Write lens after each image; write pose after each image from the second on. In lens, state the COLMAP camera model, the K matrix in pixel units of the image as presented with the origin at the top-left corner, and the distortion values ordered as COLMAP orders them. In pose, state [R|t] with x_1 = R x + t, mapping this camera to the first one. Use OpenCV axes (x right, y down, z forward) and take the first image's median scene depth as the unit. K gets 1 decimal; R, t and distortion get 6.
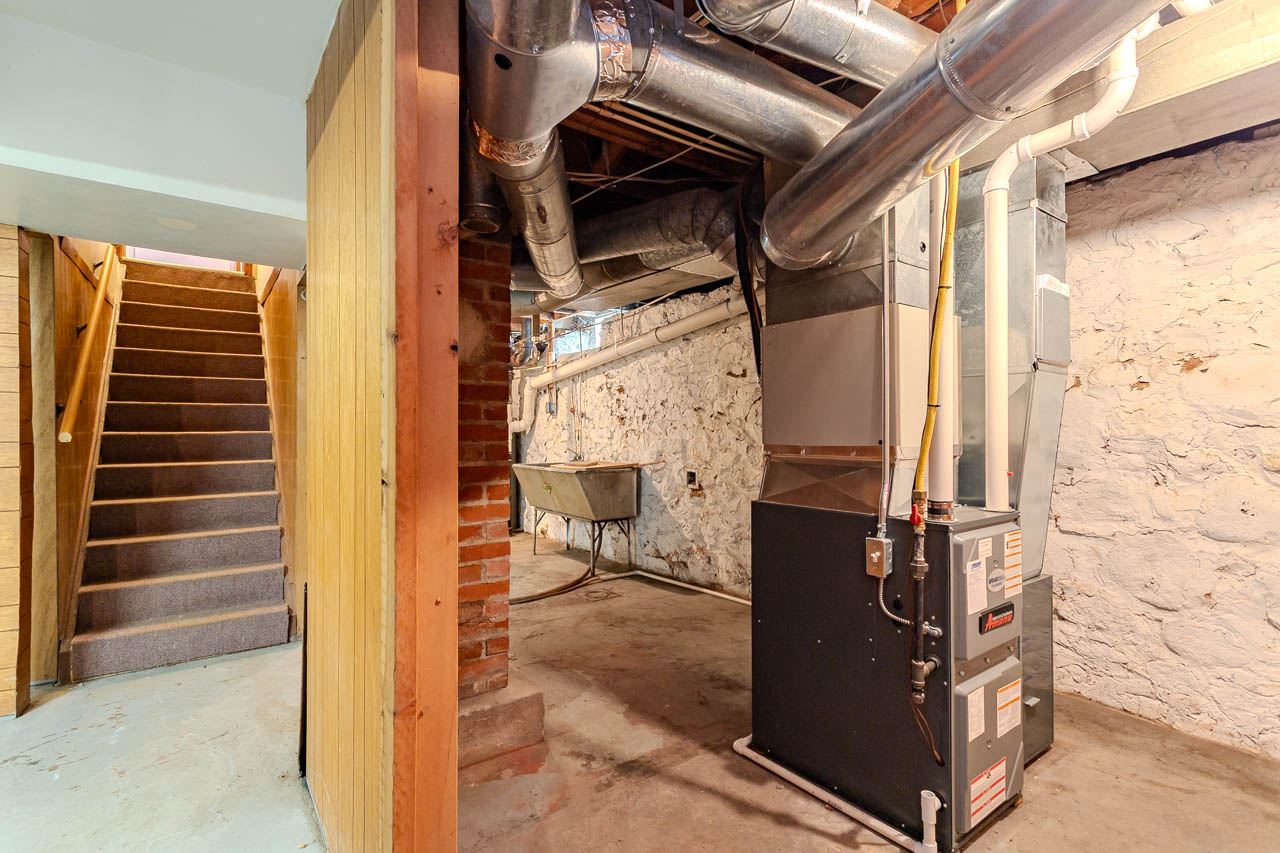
lens RADIAL K [[601.8, 0, 640.0], [0, 601.8, 426.5], [0, 0, 1]] dist [-0.001829, -0.000005]
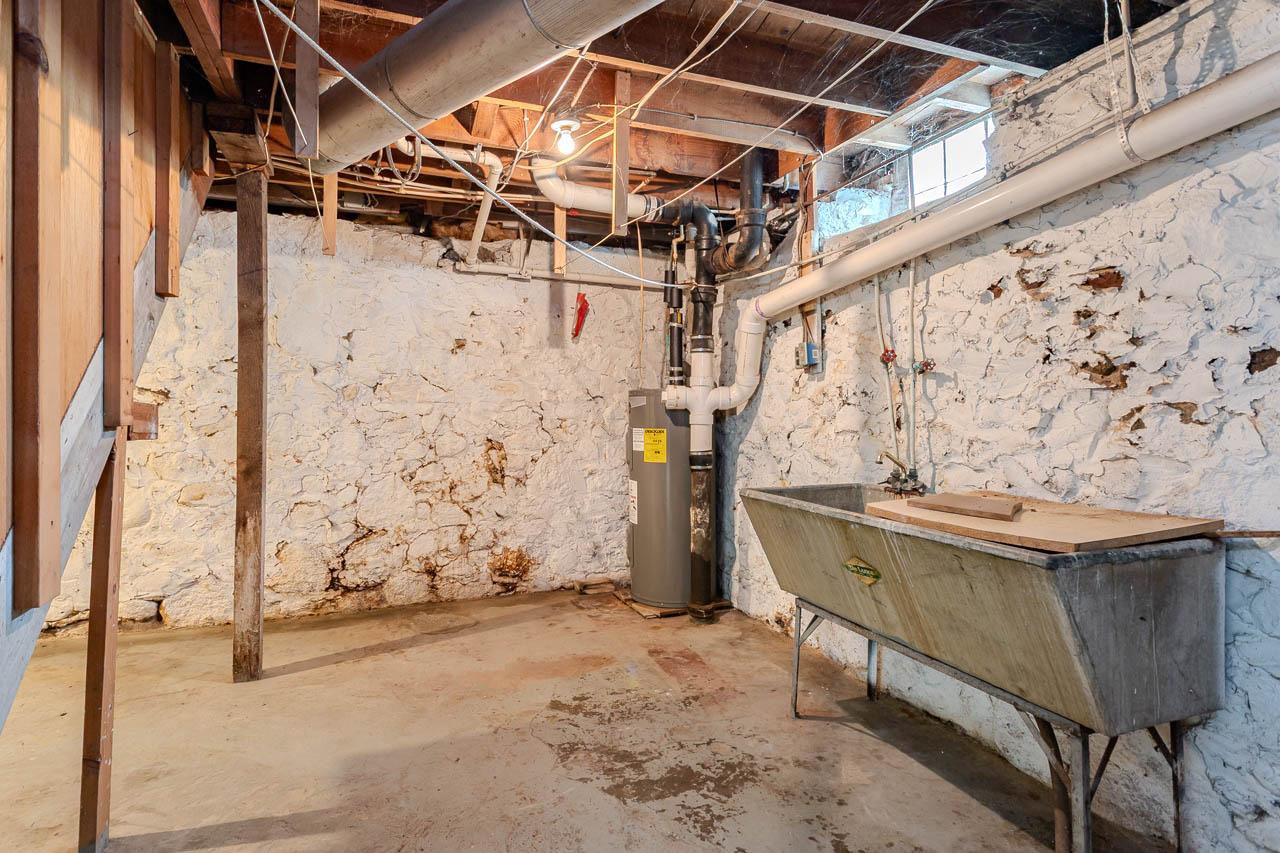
lens RADIAL K [[601.8, 0, 640.0], [0, 601.8, 426.5], [0, 0, 1]] dist [-0.001829, -0.000005]
pose [[0.975134, 0.011953, -0.221292, -0.178944], [-0.003833, 0.999305, 0.037089, 0.005508], [0.221582, -0.035319, 0.974502, 0.556816]]
